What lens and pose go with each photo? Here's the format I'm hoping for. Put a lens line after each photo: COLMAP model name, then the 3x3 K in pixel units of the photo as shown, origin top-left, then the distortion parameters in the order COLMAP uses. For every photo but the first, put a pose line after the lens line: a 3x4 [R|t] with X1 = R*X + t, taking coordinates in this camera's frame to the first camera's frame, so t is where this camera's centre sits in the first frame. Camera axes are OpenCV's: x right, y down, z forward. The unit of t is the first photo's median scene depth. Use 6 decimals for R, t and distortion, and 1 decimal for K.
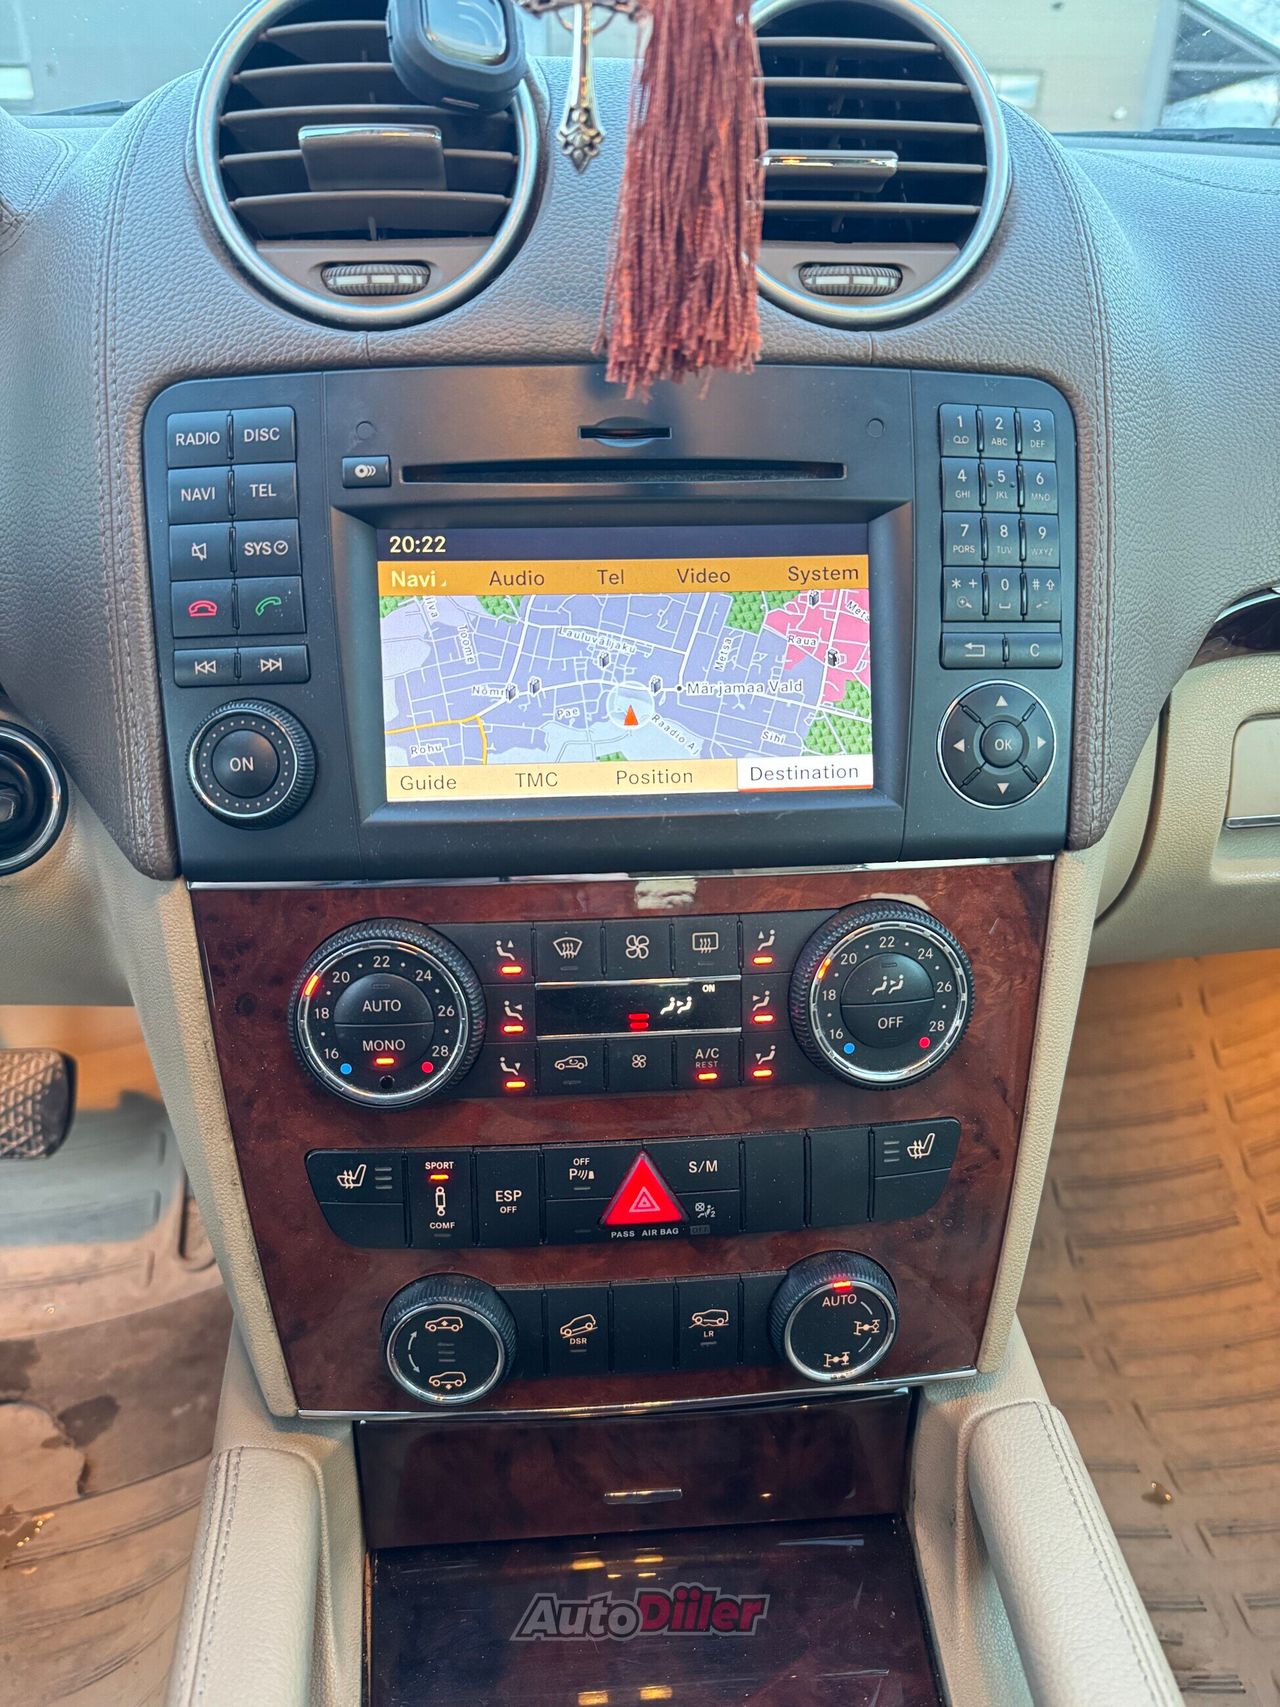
lens RADIAL K [[1198.7, 0, 654.3], [0, 1198.7, 838.3], [0, 0, 1]] dist [0.023840, -0.035165]
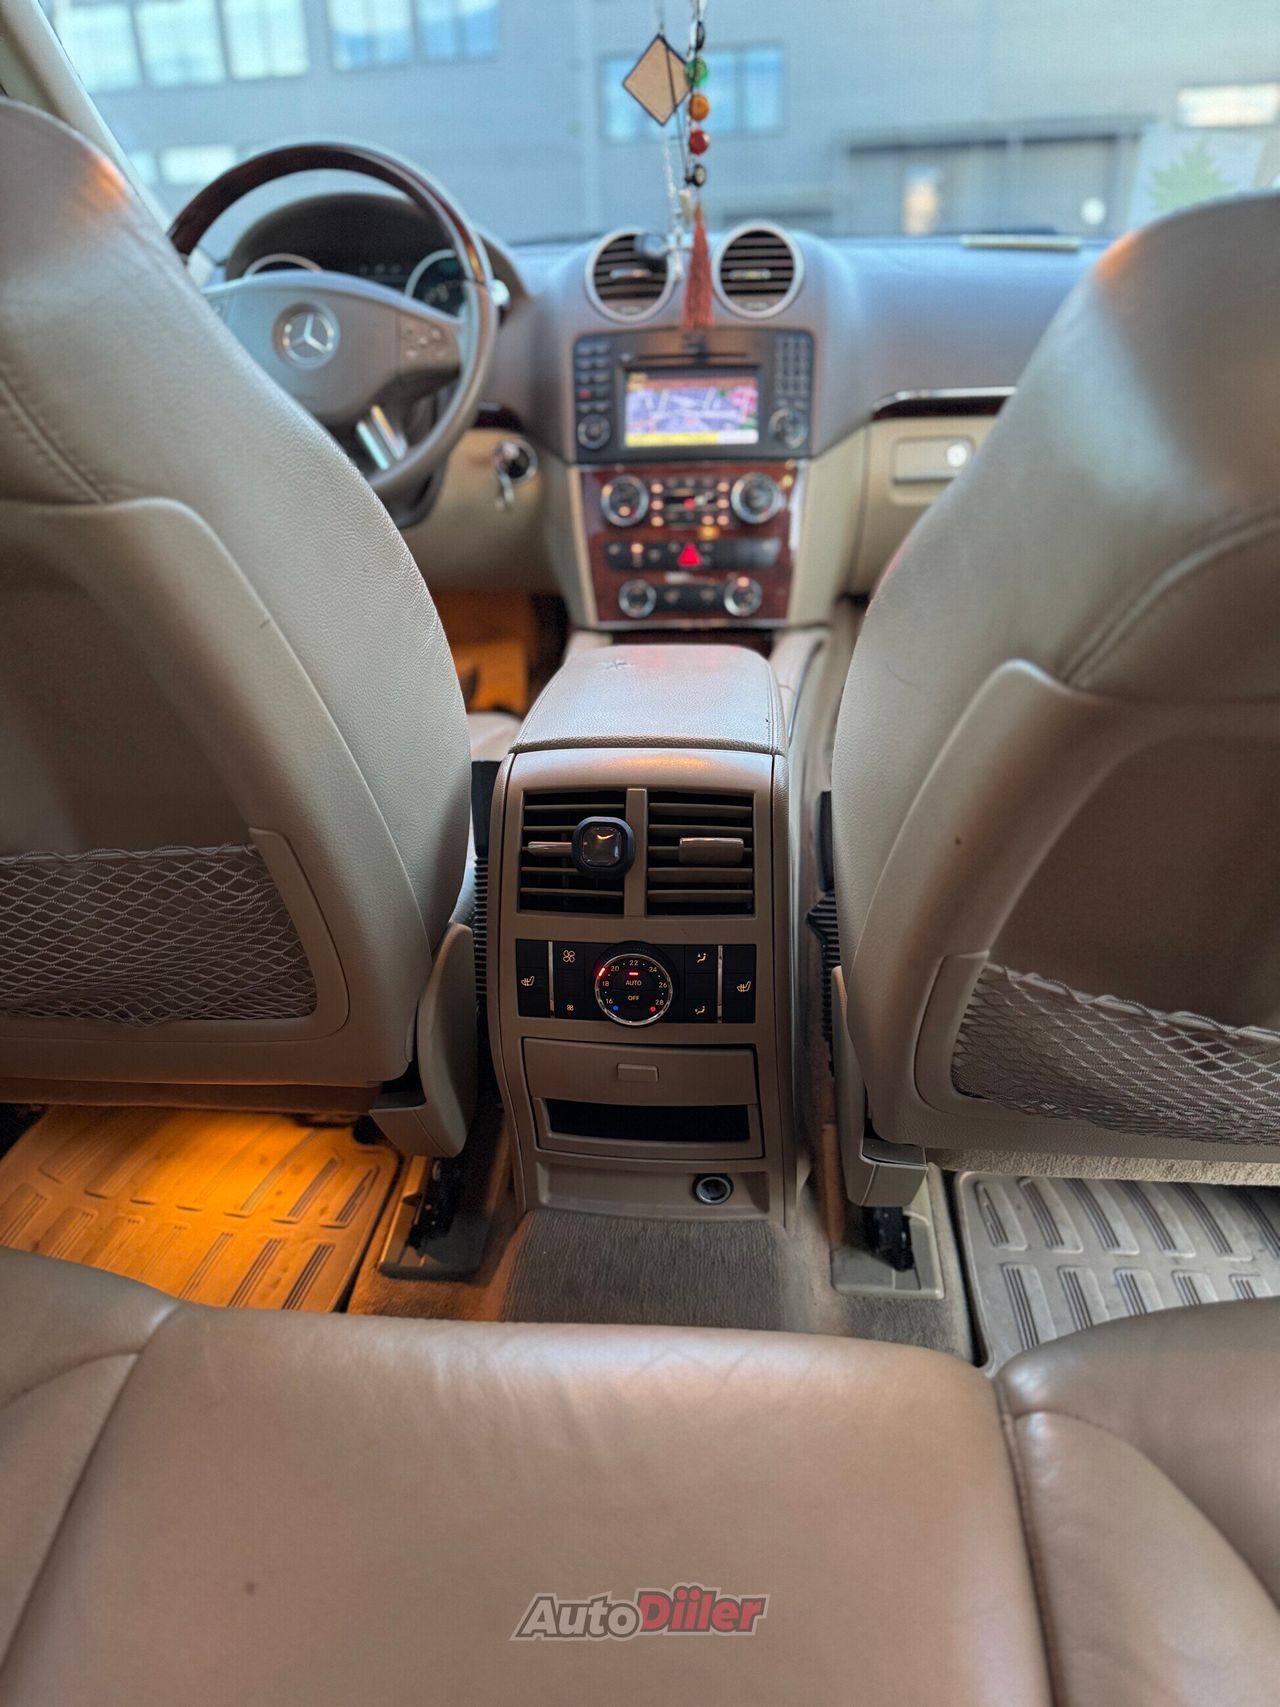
lens RADIAL K [[1198.7, 0, 648.8], [0, 1198.7, 865.9], [0, 0, 1]] dist [0.023840, -0.035165]
pose [[0.985564, 0.037365, -0.165131, 0.524515], [-0.037753, 0.999287, 0.000789, 1.289312], [0.165042, 0.005456, 0.986271, -2.743369]]
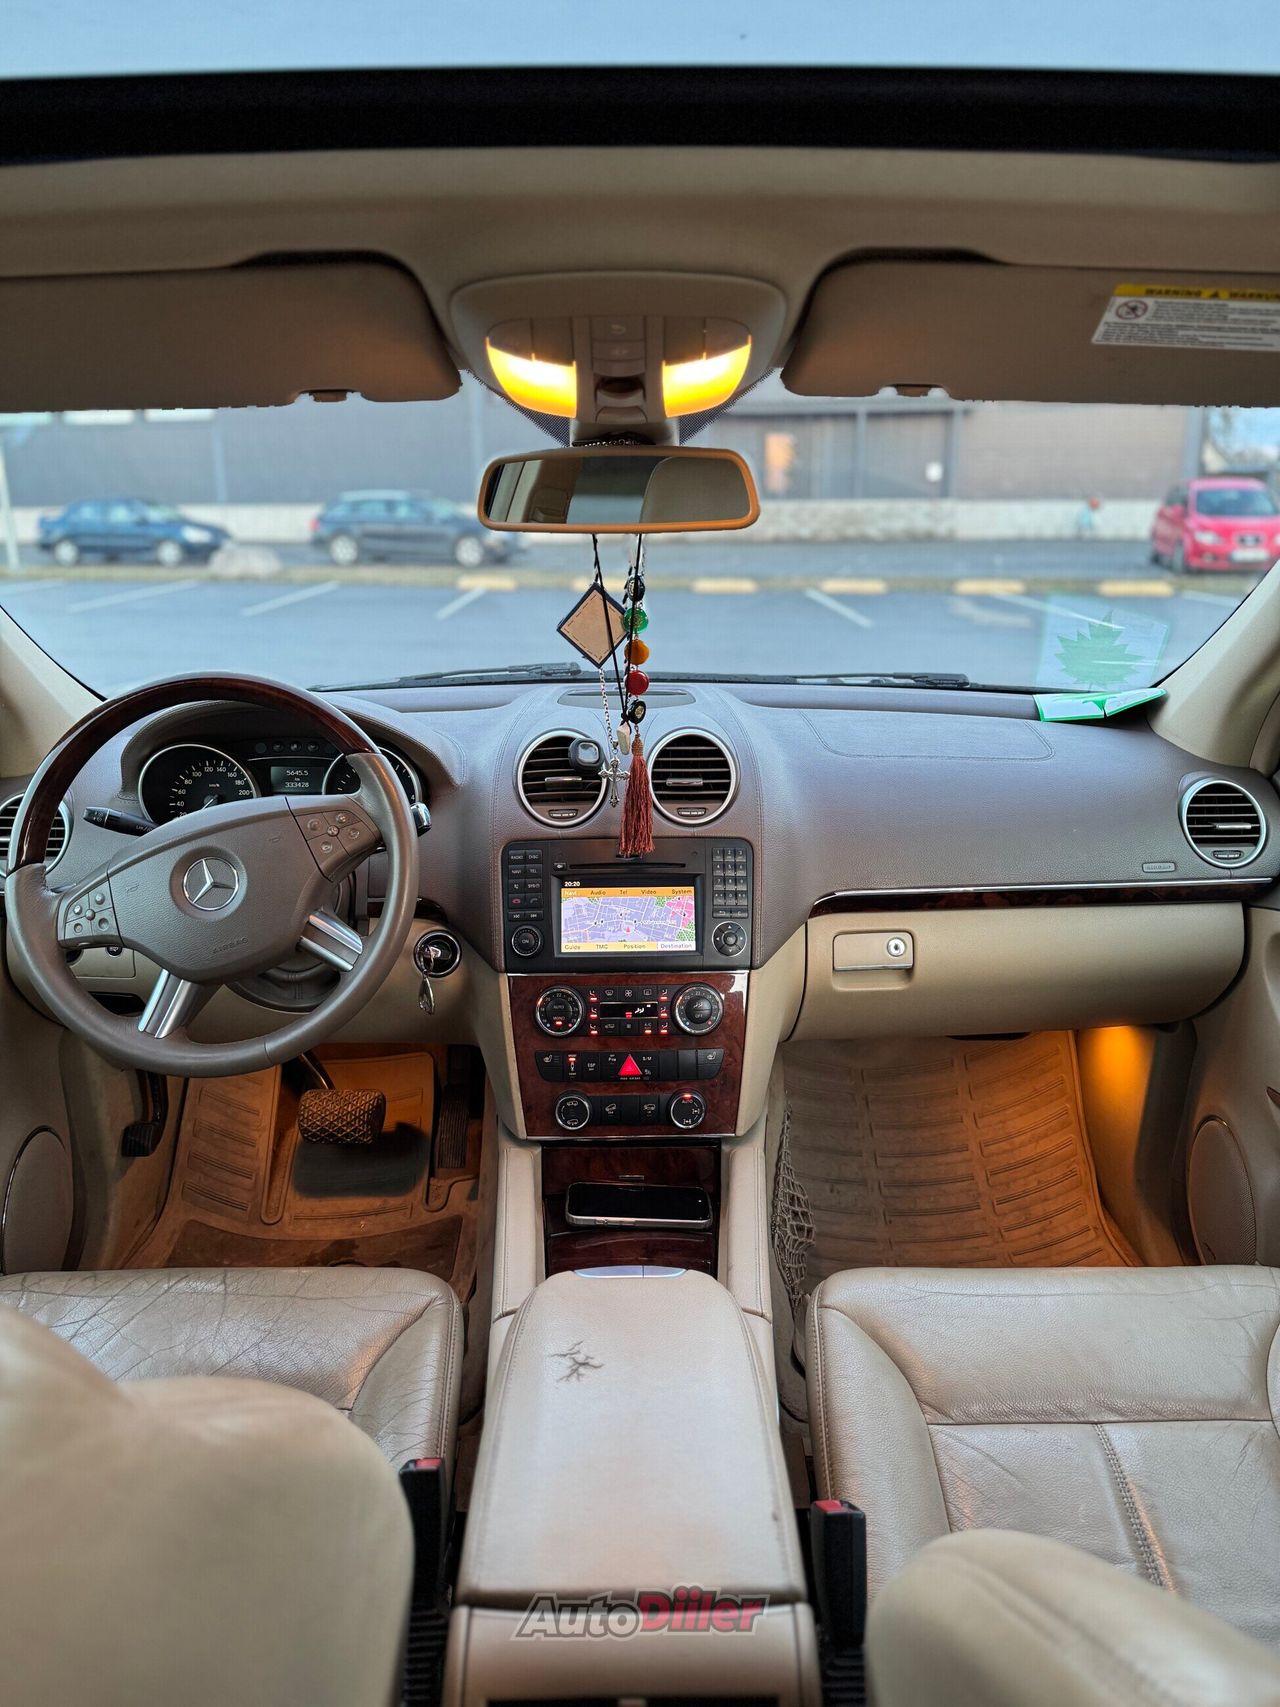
lens RADIAL K [[1198.7, 0, 648.0], [0, 1198.7, 866.9], [0, 0, 1]] dist [0.023840, -0.035165]
pose [[0.996455, 0.004888, -0.083980, 0.339144], [-0.018530, 0.986544, -0.162445, 0.294567], [0.082056, 0.163426, 0.983137, -2.560652]]
